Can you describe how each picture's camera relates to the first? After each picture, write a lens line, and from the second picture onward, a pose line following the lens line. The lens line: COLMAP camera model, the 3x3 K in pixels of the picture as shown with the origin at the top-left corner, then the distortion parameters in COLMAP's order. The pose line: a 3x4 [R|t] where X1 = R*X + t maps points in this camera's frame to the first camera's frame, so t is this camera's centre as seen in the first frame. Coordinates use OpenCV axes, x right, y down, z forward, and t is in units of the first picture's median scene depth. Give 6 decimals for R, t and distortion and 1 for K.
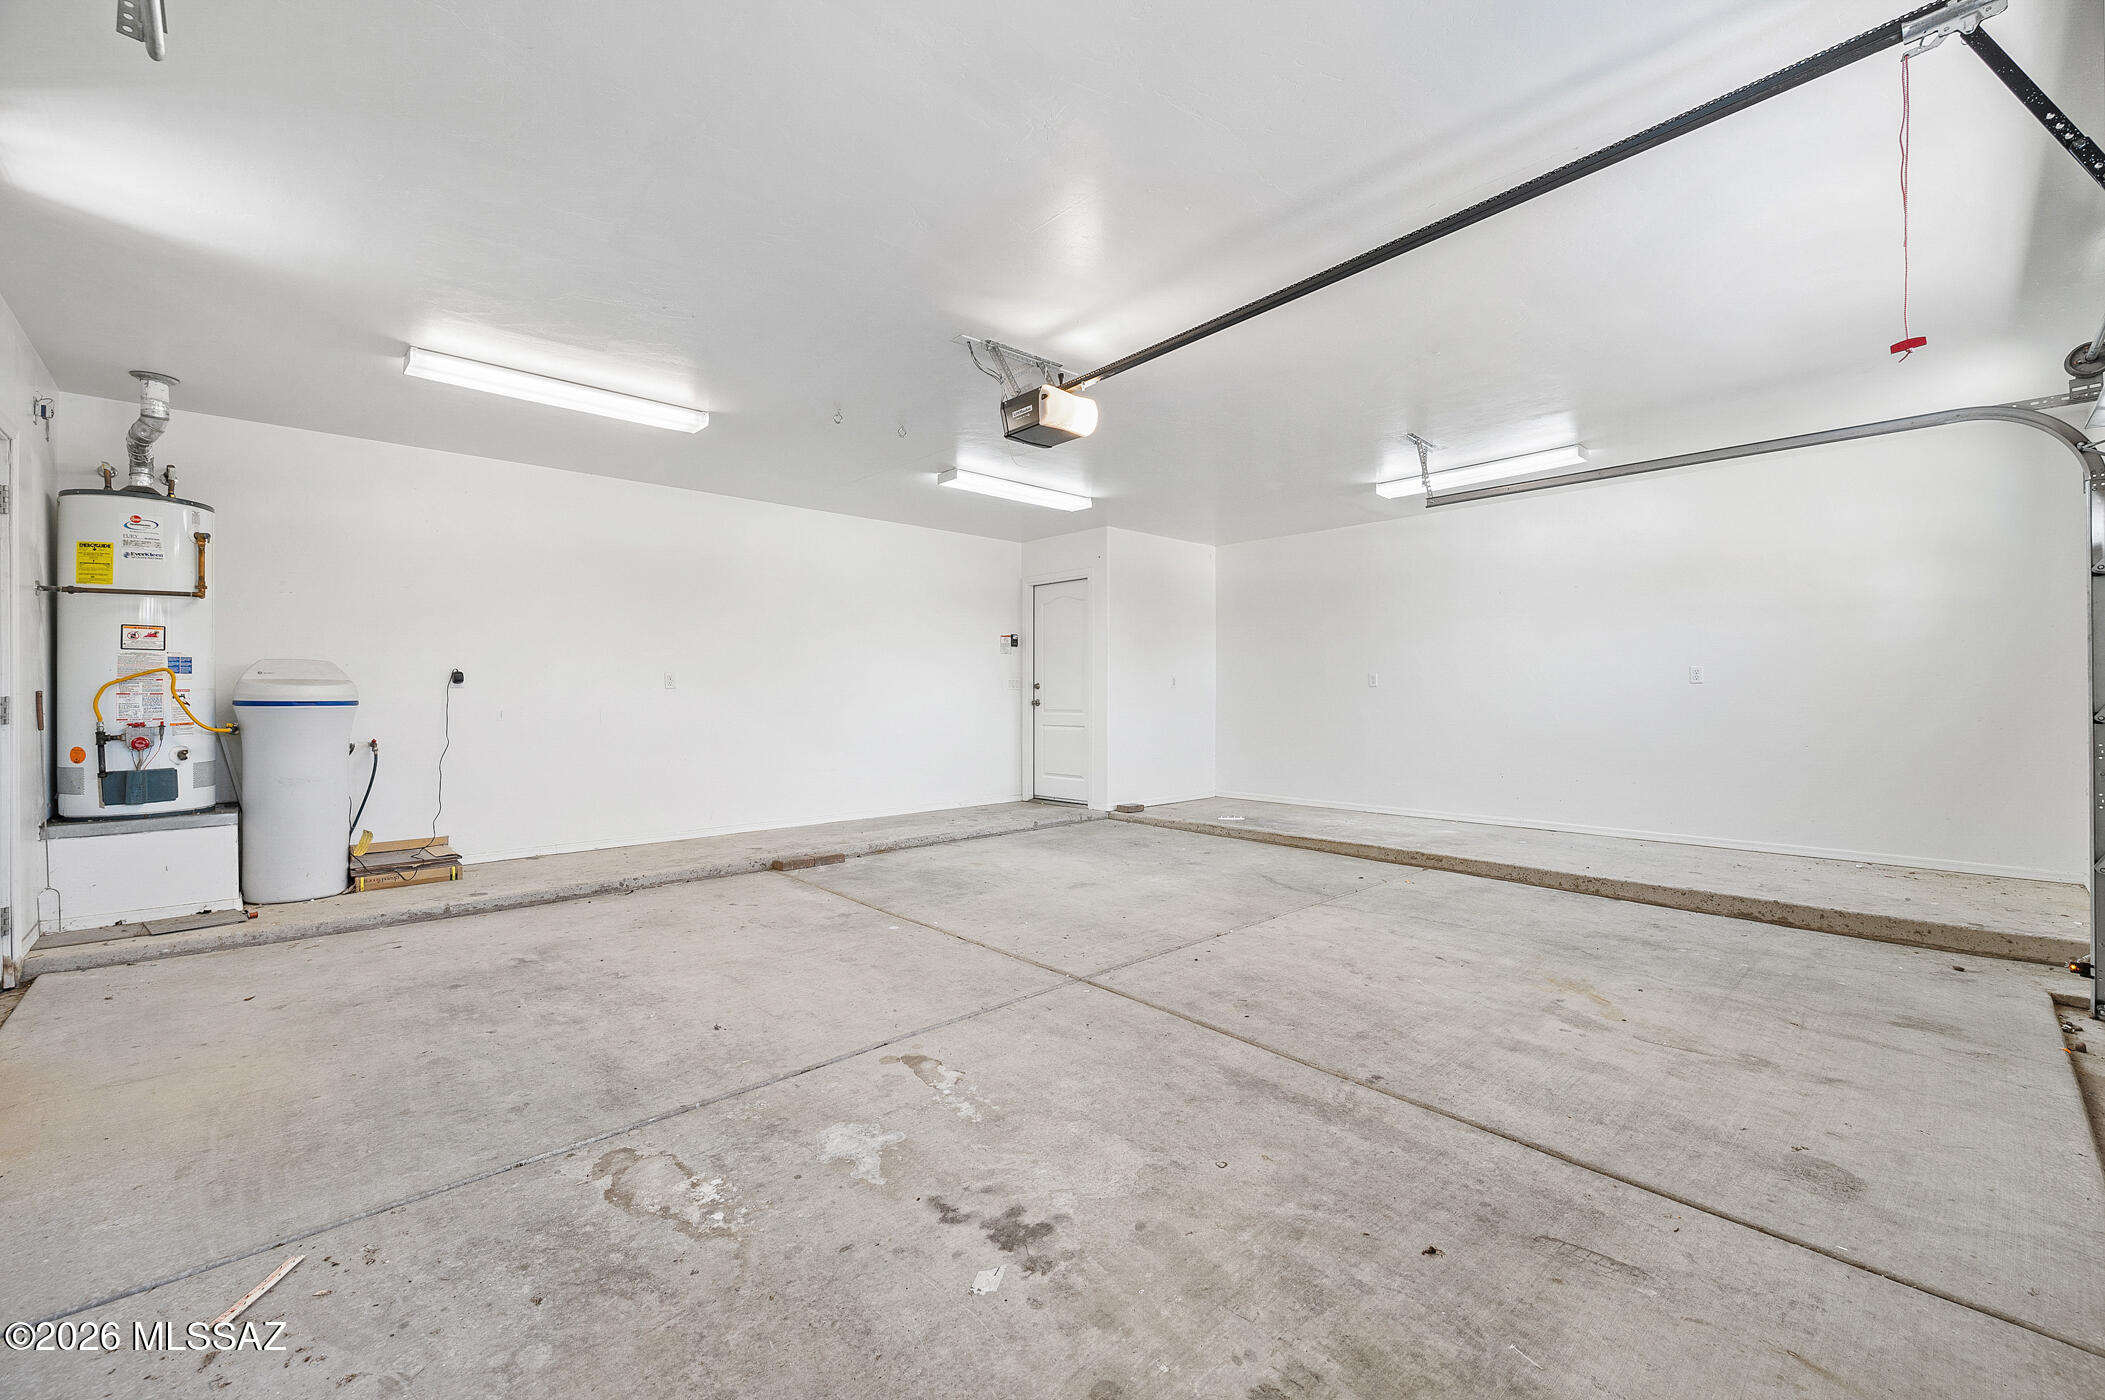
lens RADIAL K [[883.4, 0, 1052.5], [0, 883.4, 700.0], [0, 0, 1]] dist [-0.000818, -0.000056]
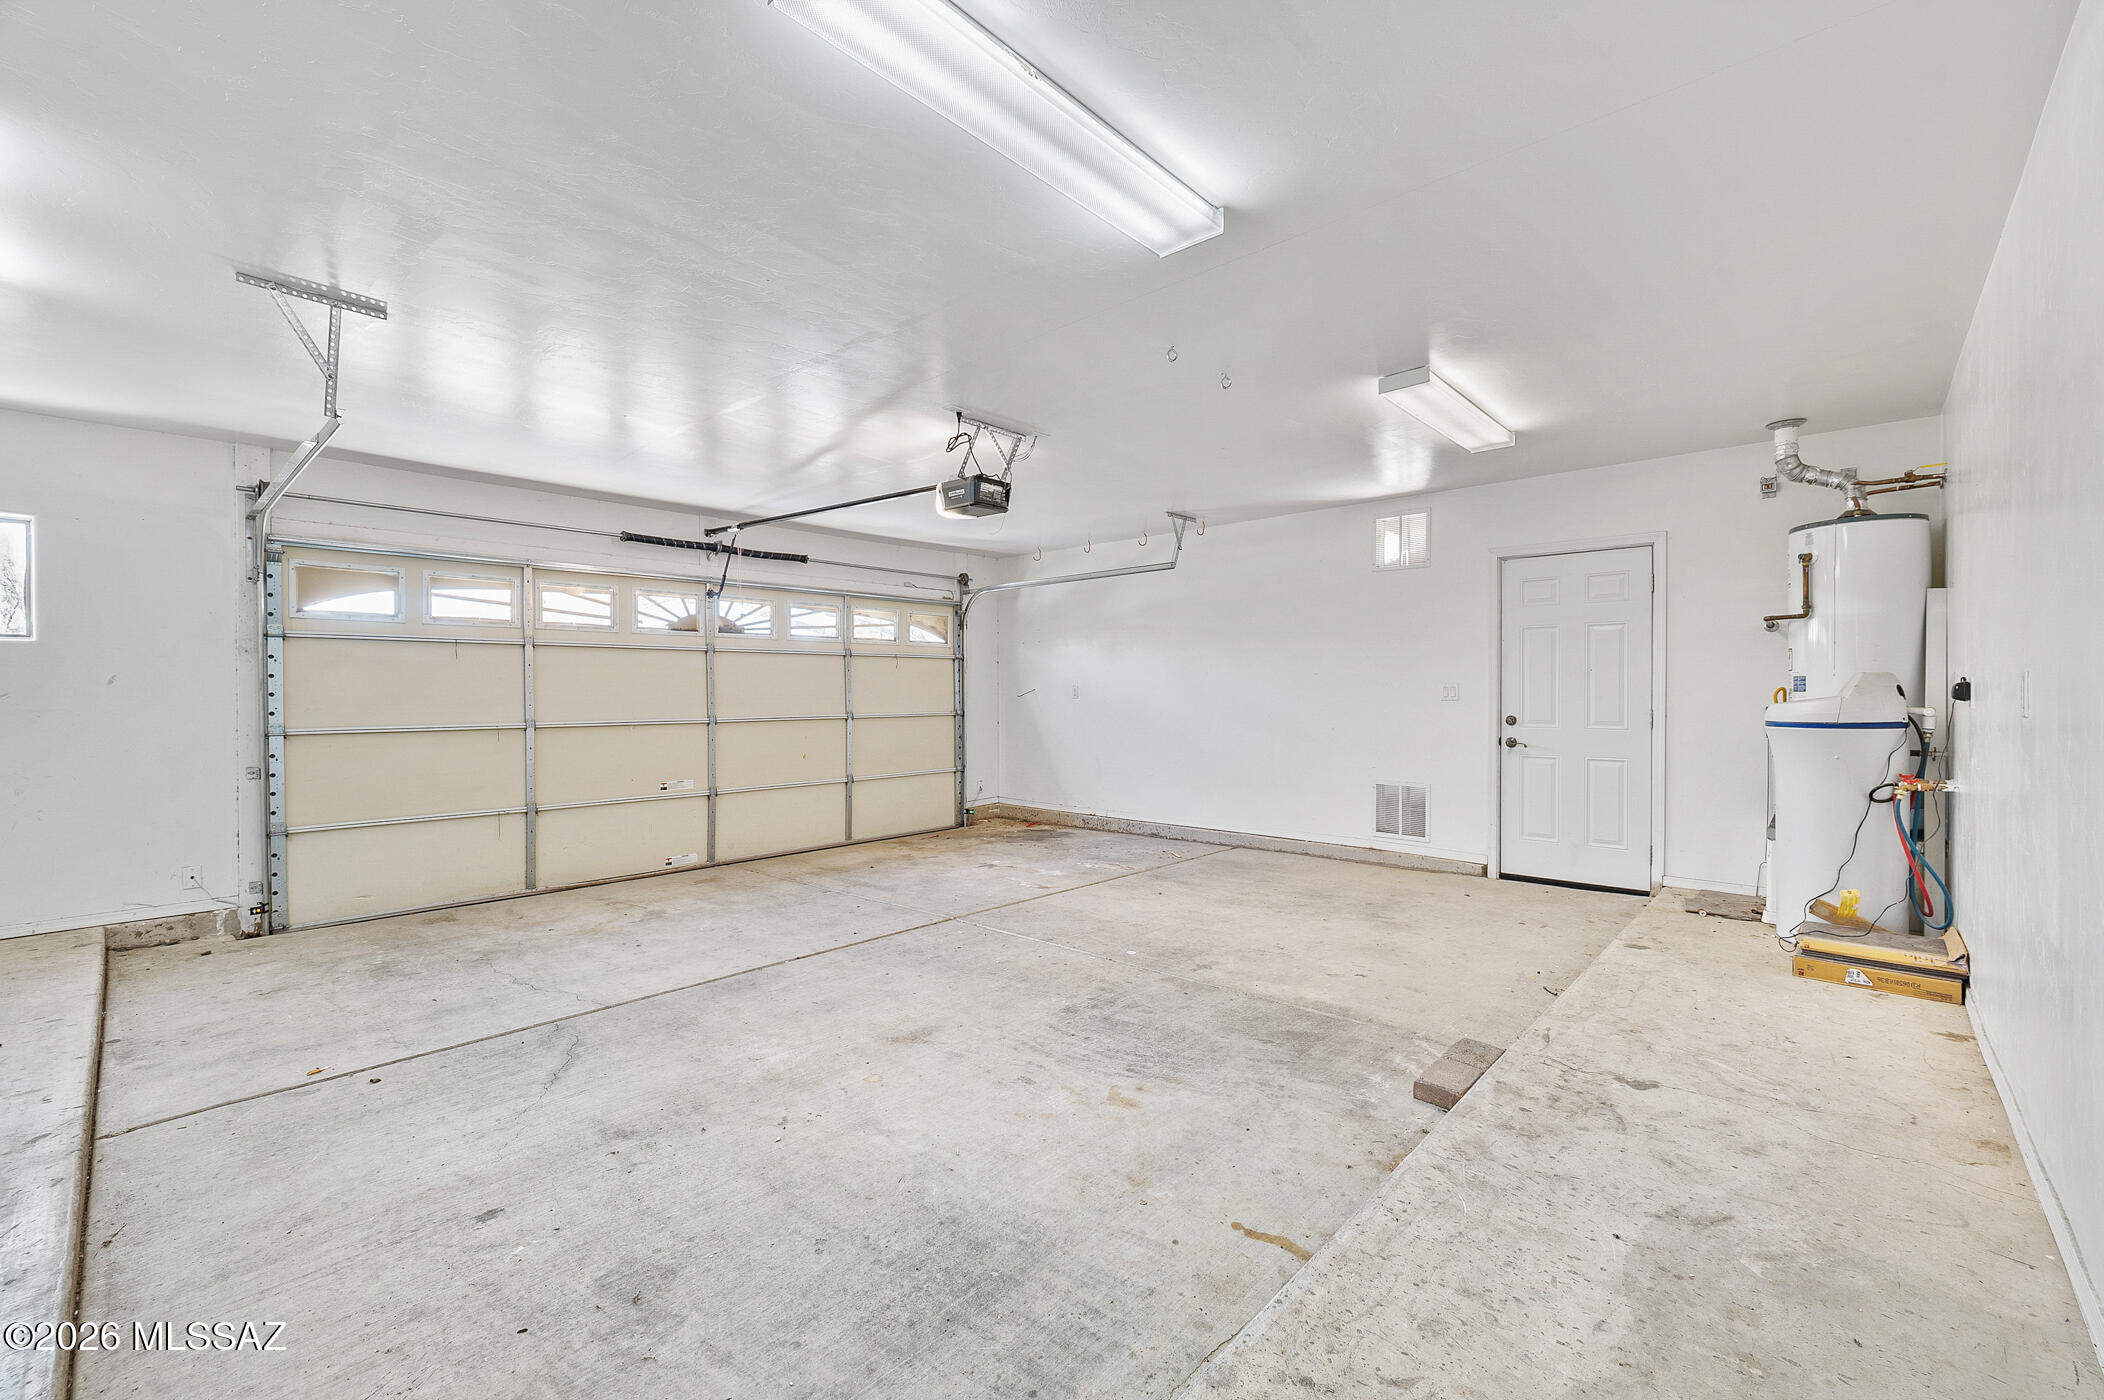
lens RADIAL K [[883.0, 0, 1052.0], [0, 883.0, 700.0], [0, 0, 1]] dist [-0.000818, -0.000056]
pose [[-0.998101, 0.006103, -0.061294, -0.033040], [0.005663, 0.999957, 0.007351, -0.033829], [0.061336, 0.006990, -0.998093, 2.029311]]
